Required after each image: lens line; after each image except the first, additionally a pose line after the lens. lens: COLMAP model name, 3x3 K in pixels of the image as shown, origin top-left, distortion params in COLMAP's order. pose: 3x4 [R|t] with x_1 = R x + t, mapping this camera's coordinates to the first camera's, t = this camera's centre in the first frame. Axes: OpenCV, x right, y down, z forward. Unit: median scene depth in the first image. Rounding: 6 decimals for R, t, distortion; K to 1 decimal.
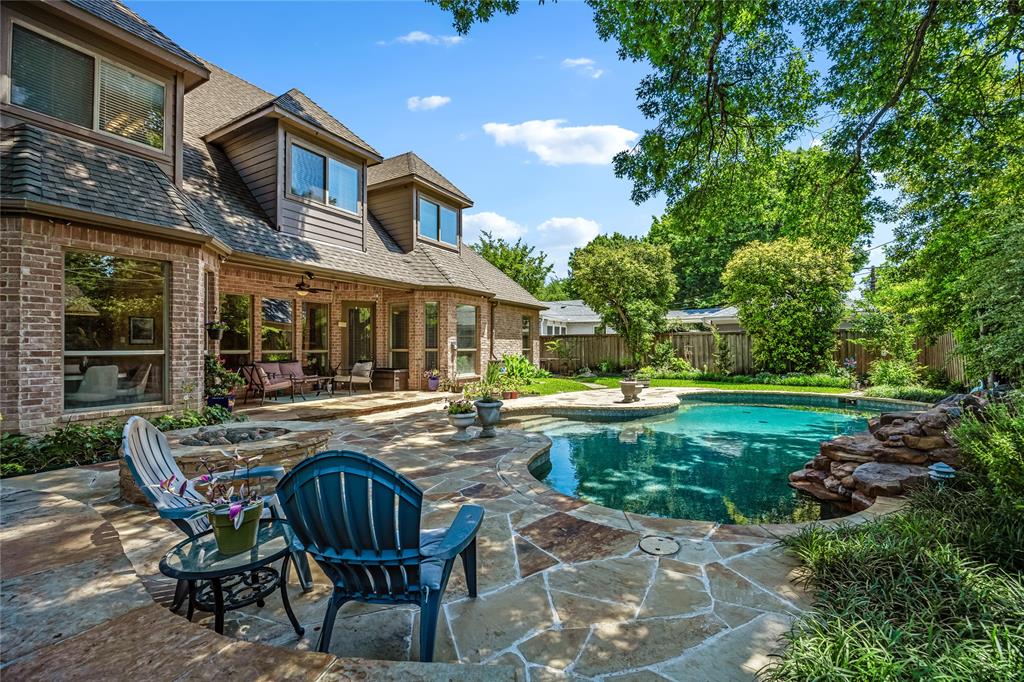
lens RADIAL K [[443.5, 0, 514.8], [0, 443.5, 344.7], [0, 0, 1]] dist [-0.018689, 0.001322]
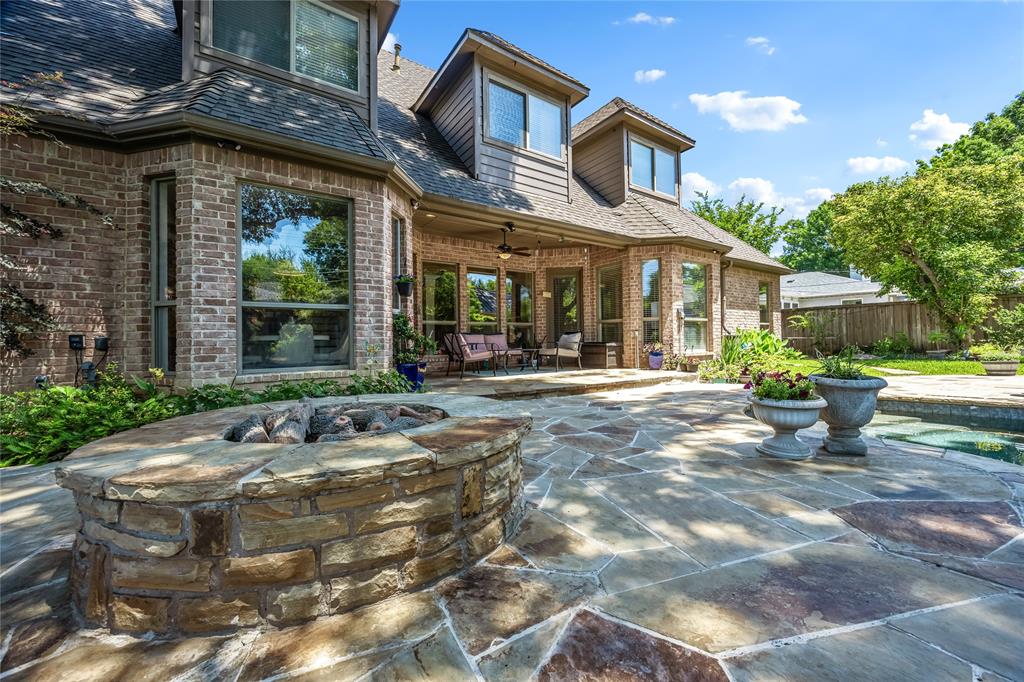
lens RADIAL K [[391.0, 0, 512.1], [0, 391.0, 334.6], [0, 0, 1]] dist [-0.005353, 0.000613]
pose [[0.895597, -0.016197, -0.444571, -0.113862], [0.013668, 0.999867, -0.008895, 0.049807], [0.444656, 0.001890, 0.895699, 0.288117]]
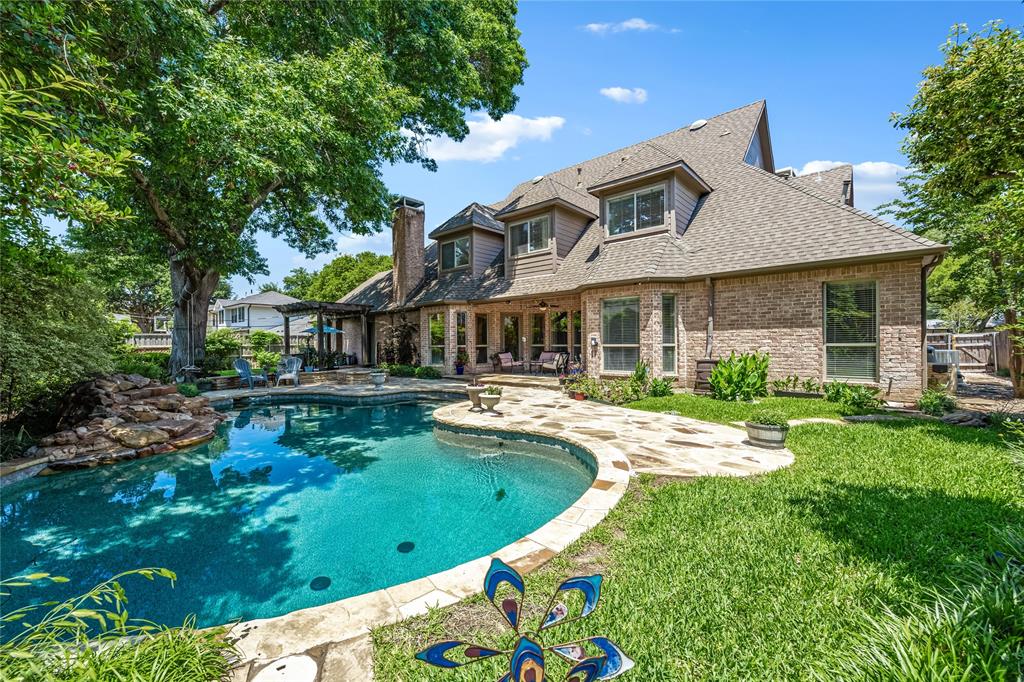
lens RADIAL K [[410.7, 0, 511.6], [0, 410.7, 343.4], [0, 0, 1]] dist [0.012013, -0.000057]
pose [[-0.217009, 0.006753, -0.976146, 0.969966], [0.016816, 0.999854, 0.003179, 0.000735], [0.976025, -0.015725, -0.217091, 1.194824]]
